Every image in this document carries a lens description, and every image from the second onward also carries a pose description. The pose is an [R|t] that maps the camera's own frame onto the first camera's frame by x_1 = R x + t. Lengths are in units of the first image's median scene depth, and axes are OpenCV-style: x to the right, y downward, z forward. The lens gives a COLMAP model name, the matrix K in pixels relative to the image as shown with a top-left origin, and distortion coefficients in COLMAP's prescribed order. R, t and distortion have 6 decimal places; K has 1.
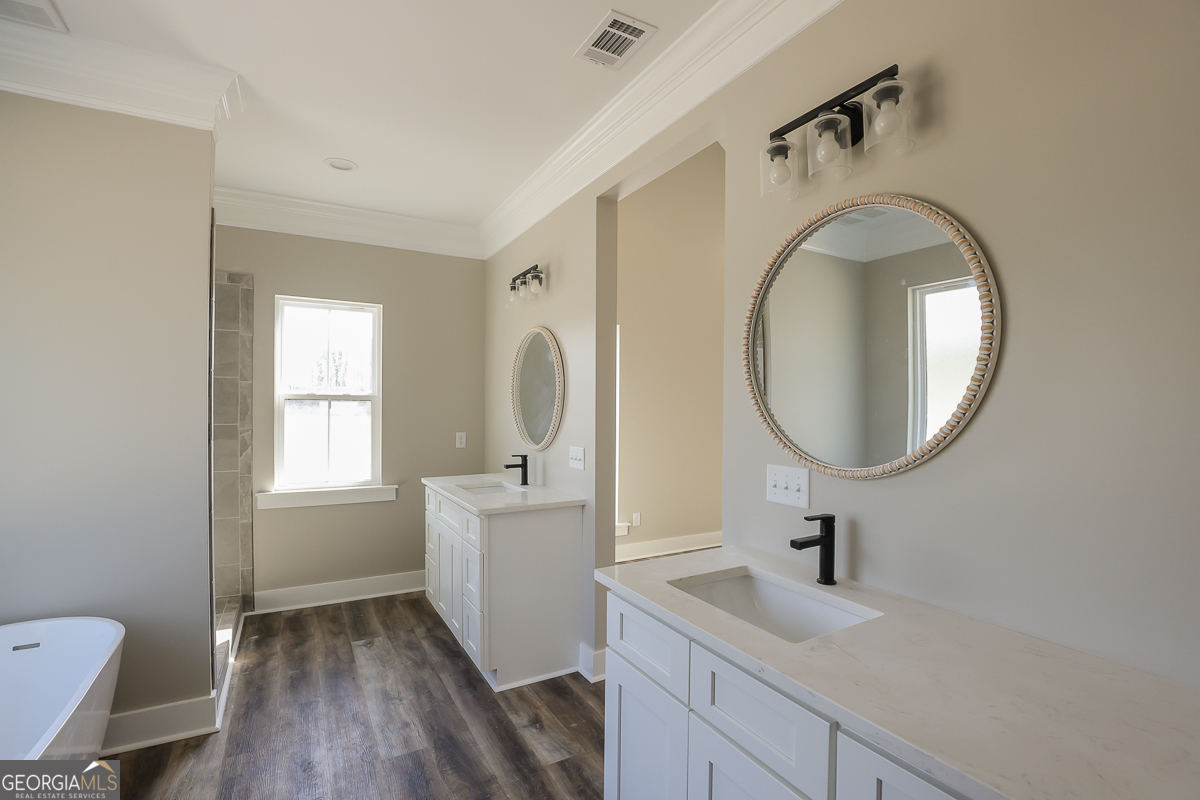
lens RADIAL K [[555.4, 0, 601.5], [0, 555.4, 399.5], [0, 0, 1]] dist [-0.039288, 0.008515]
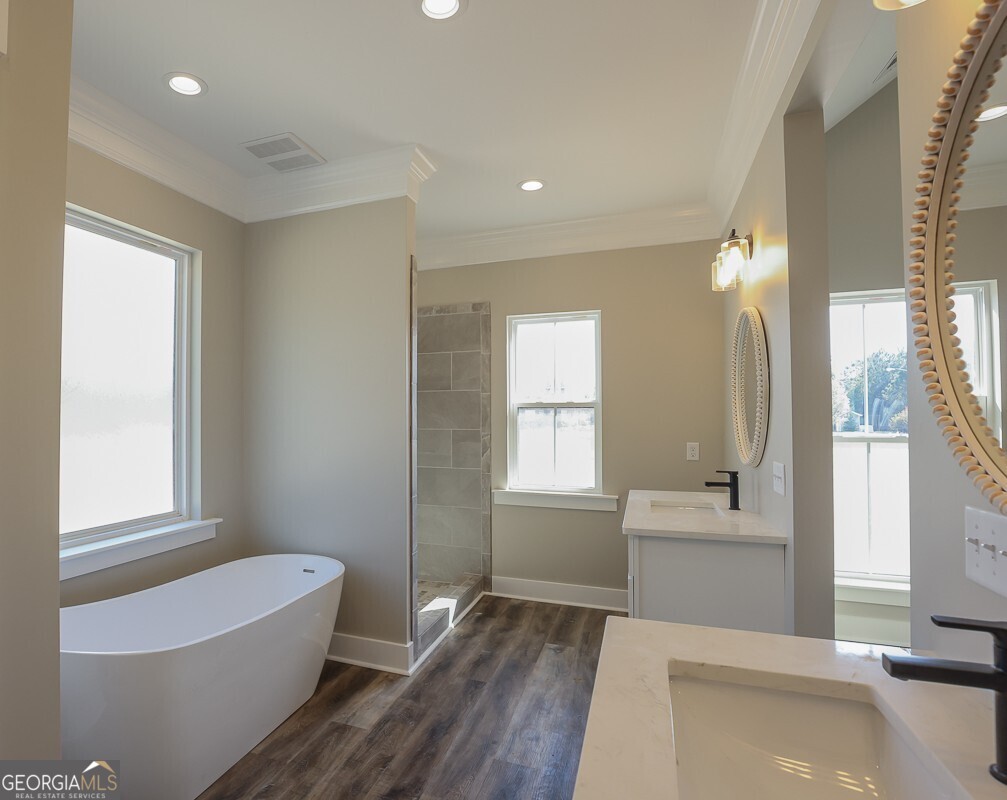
lens RADIAL K [[582.1, 0, 502.0], [0, 582.1, 400.9], [0, 0, 1]] dist [-0.030408, 0.001911]
pose [[0.606605, -0.034878, -0.794238, 0.529776], [0.014508, 0.999356, -0.032805, 0.036878], [0.794871, 0.008377, 0.606721, 0.394723]]
